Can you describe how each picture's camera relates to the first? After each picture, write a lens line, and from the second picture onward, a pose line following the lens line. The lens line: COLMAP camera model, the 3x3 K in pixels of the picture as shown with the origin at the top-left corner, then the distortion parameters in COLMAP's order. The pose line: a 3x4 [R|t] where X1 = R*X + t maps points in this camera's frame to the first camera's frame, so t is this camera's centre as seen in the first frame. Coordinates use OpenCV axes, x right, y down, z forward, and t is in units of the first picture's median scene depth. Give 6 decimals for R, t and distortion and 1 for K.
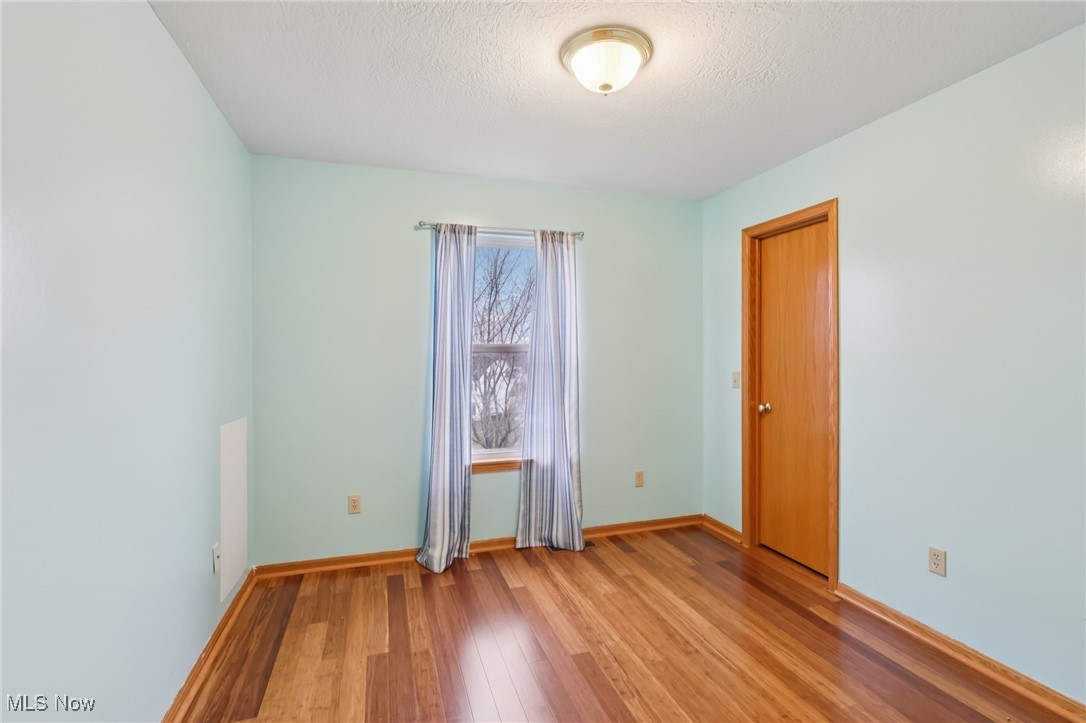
lens RADIAL K [[504.8, 0, 541.1], [0, 504.8, 351.3], [0, 0, 1]] dist [-0.002620, 0.000417]
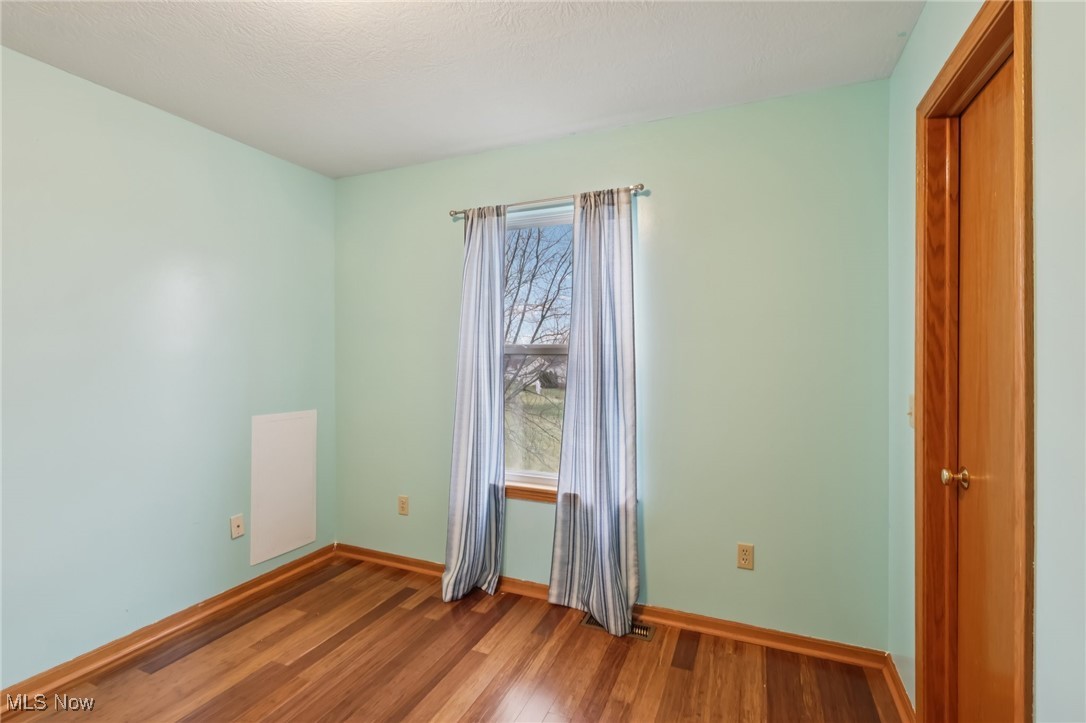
lens RADIAL K [[504.8, 0, 541.1], [0, 504.8, 351.3], [0, 0, 1]] dist [-0.002620, 0.000417]
pose [[0.747592, 0.001385, -0.664157, 0.467804], [-0.000340, 0.999998, 0.001702, -0.004752], [0.664158, -0.001047, 0.747591, 0.402151]]
